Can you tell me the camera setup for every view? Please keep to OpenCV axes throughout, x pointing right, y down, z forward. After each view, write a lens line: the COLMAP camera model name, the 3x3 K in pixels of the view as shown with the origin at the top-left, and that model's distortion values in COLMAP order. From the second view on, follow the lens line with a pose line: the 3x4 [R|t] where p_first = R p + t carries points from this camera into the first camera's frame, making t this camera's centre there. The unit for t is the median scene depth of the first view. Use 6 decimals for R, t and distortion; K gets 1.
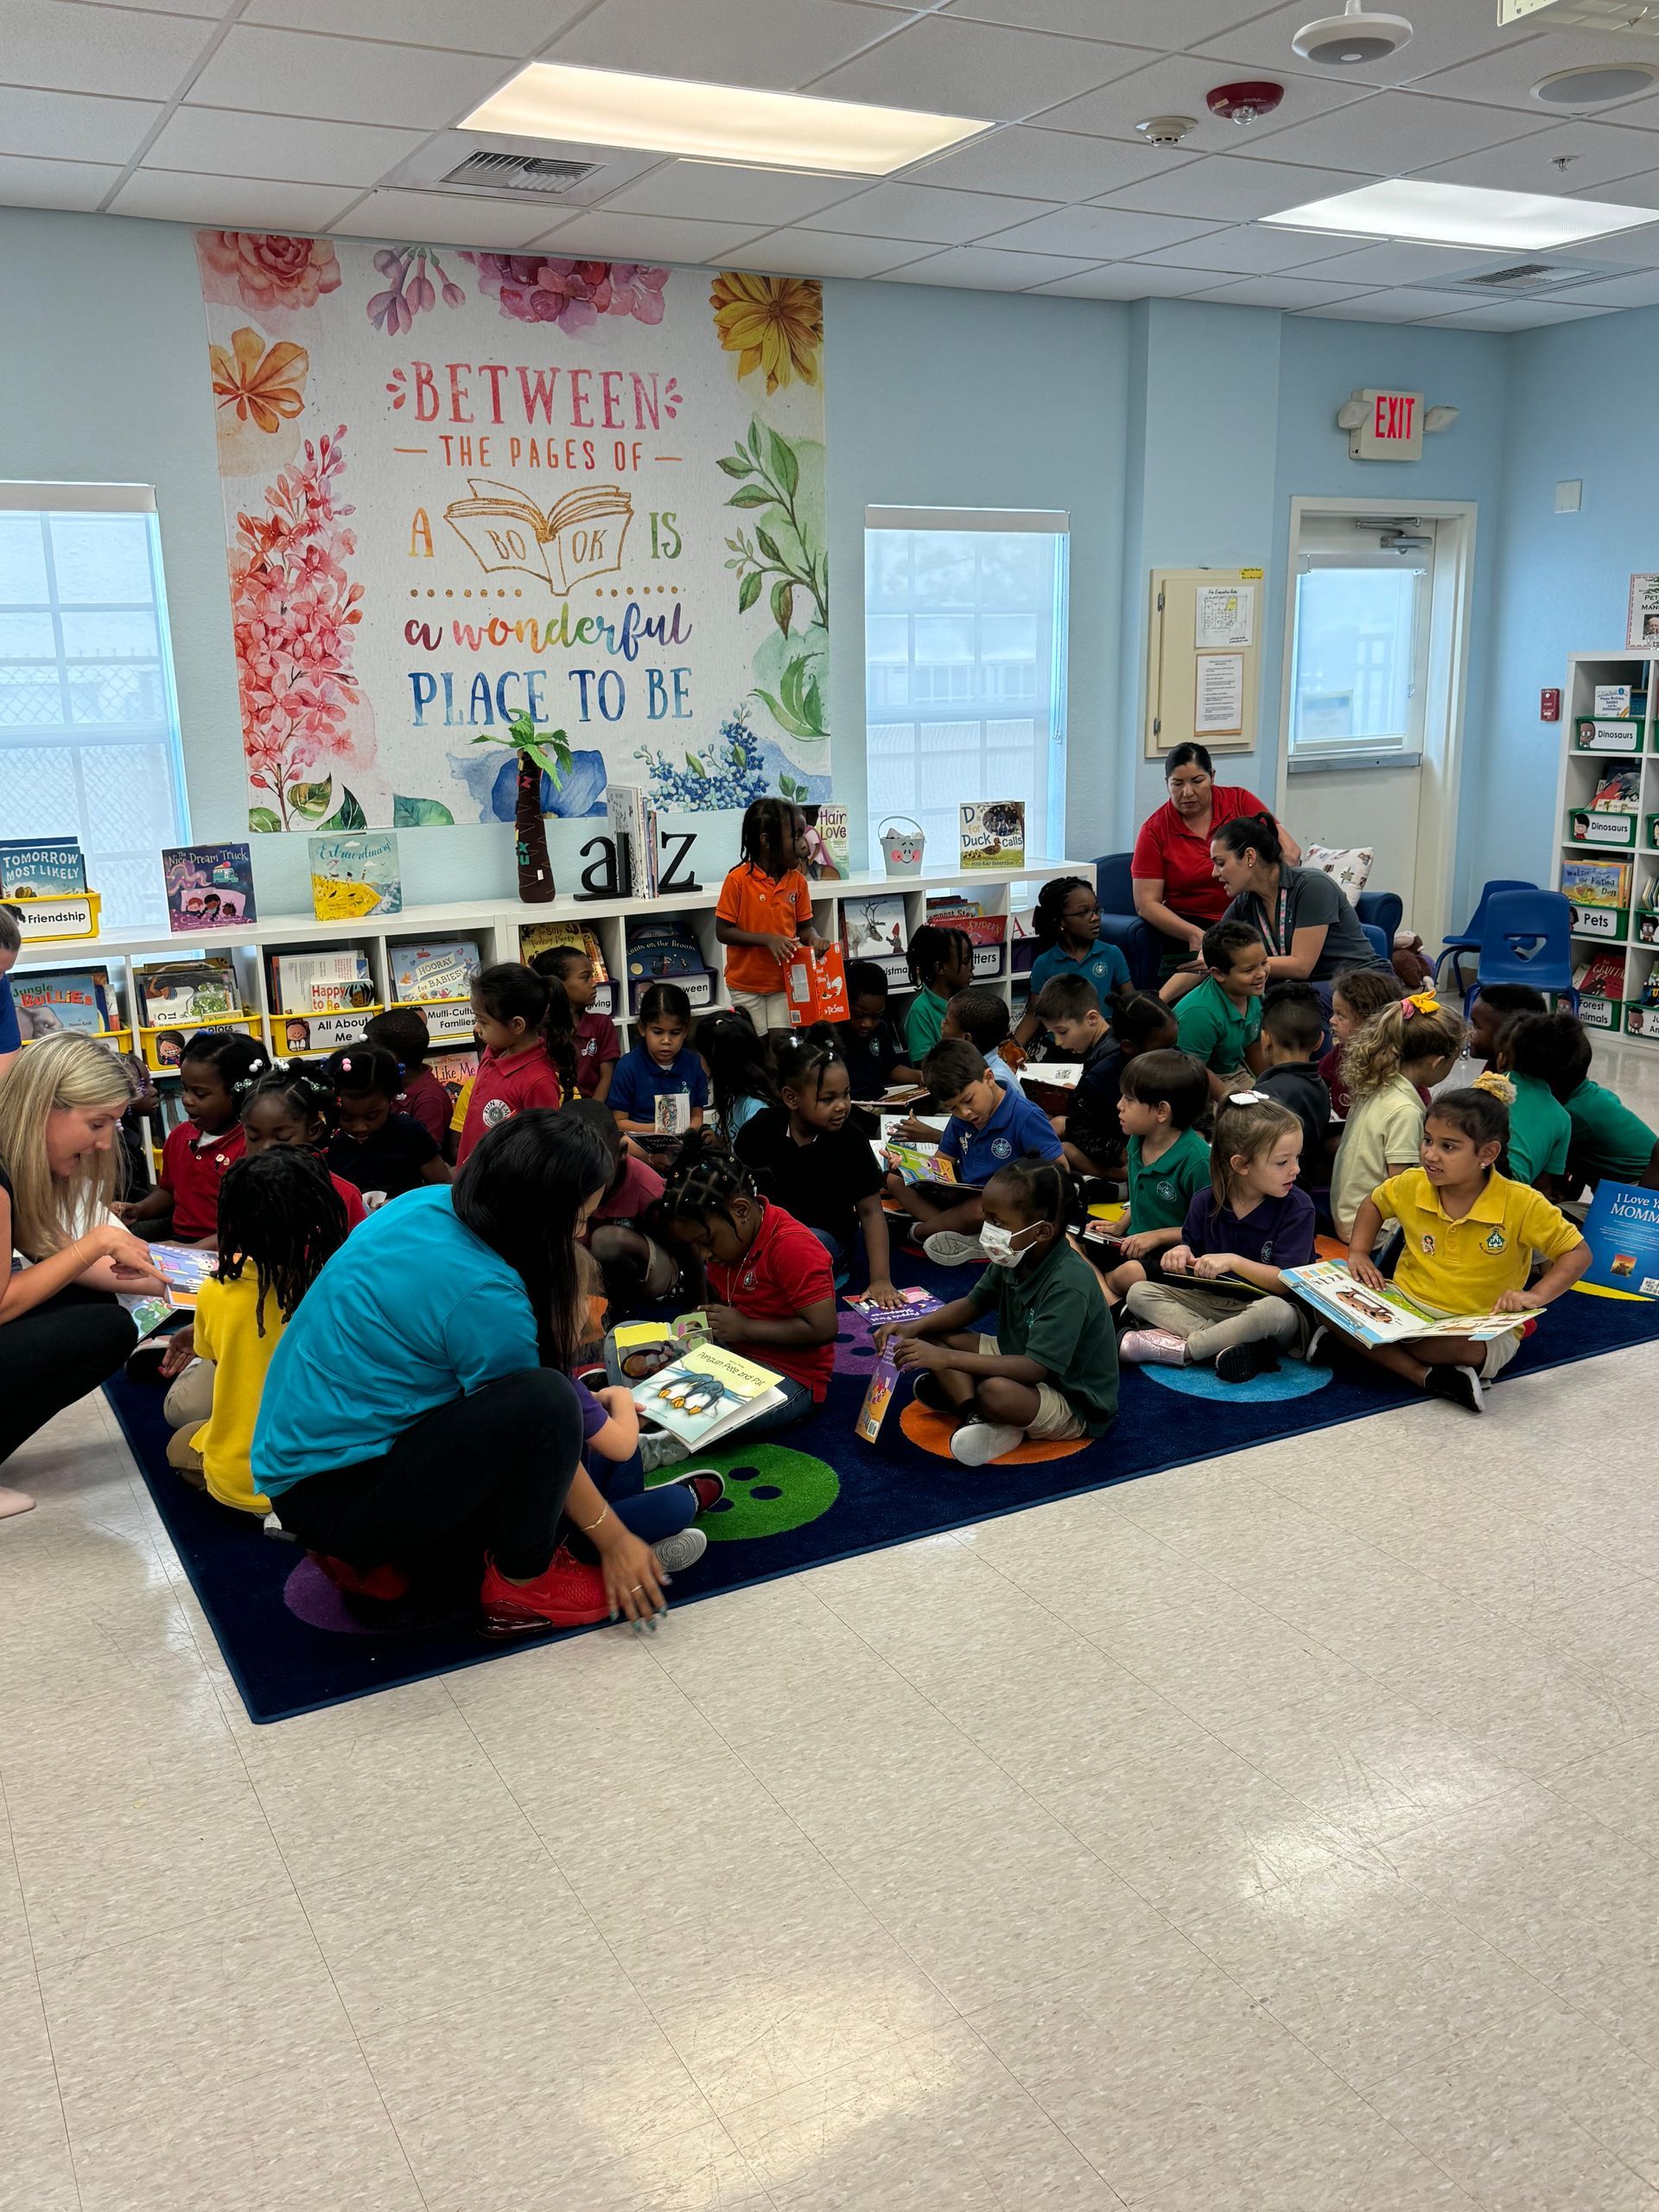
lens RADIAL K [[1868.3, 0, 829.5], [0, 1868.3, 1106.0], [0, 0, 1]] dist [0.005137, -0.007521]
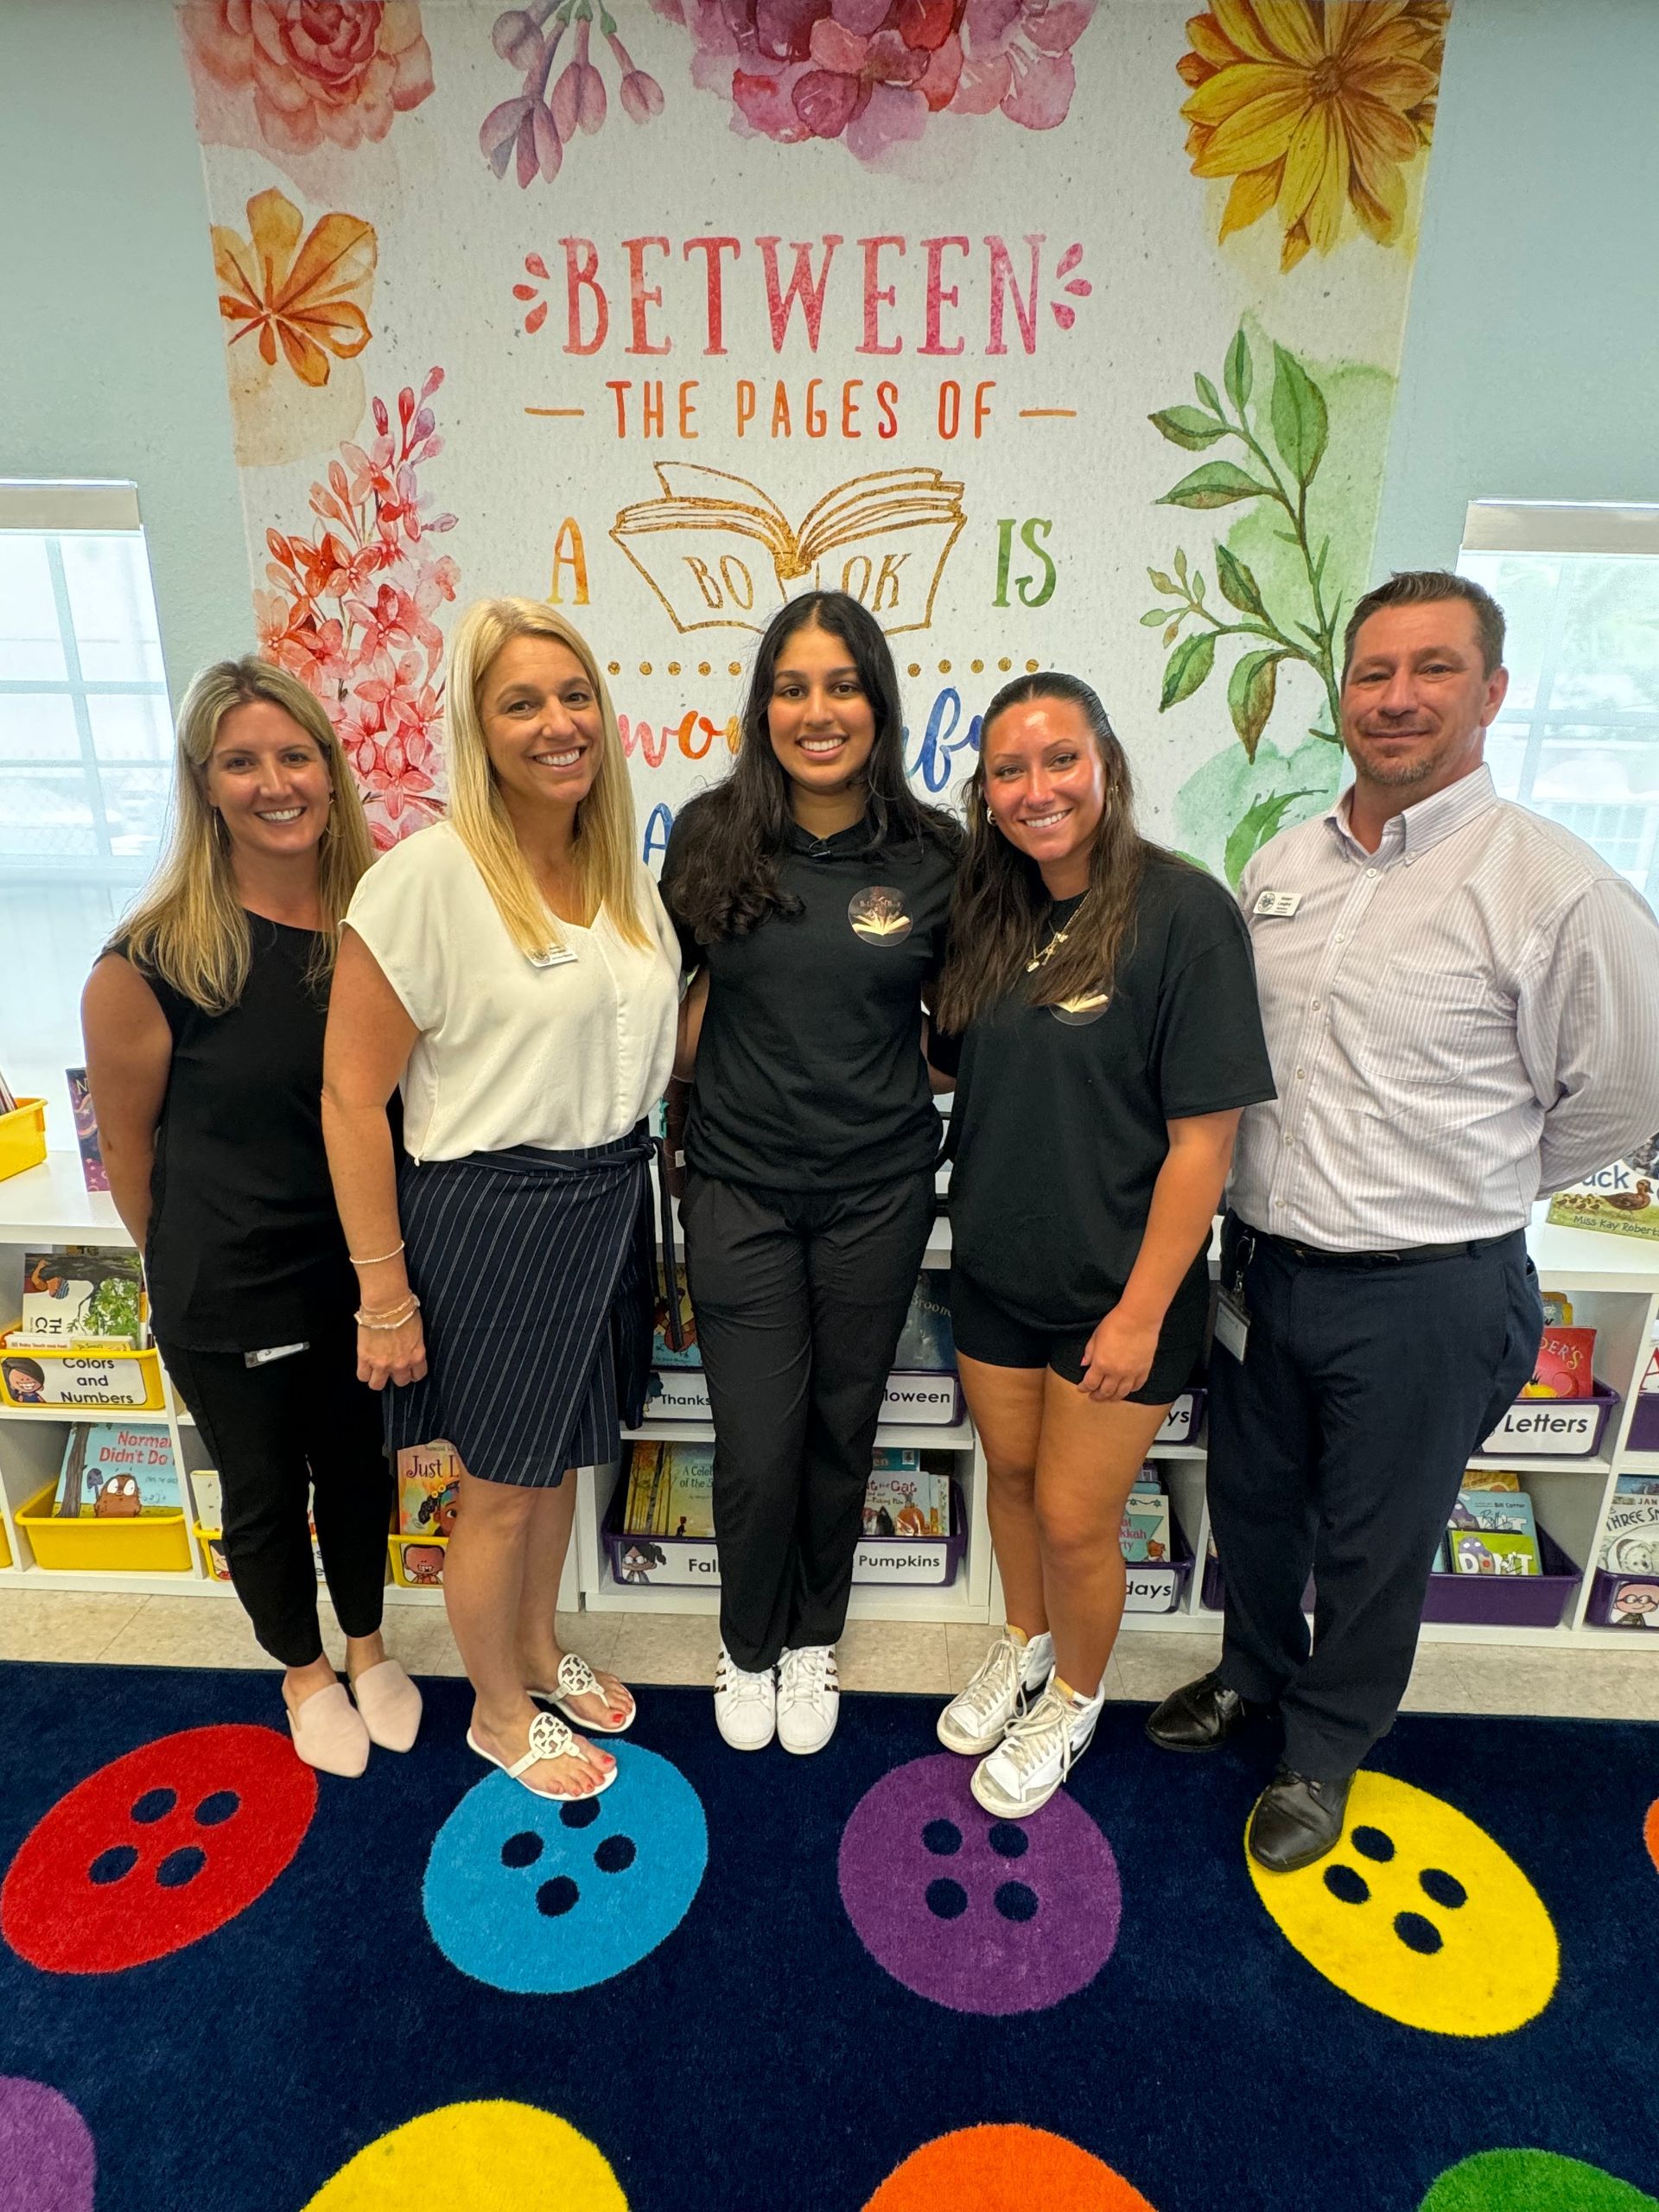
lens RADIAL K [[1108.7, 0, 829.5], [0, 1108.7, 1106.0], [0, 0, 1]] dist [0.011984, 0.001380]
pose [[0.862947, 0.166008, -0.477246, 0.047412], [-0.143293, 0.986116, 0.083916, -0.178498], [0.484551, -0.004029, 0.874754, 0.730549]]
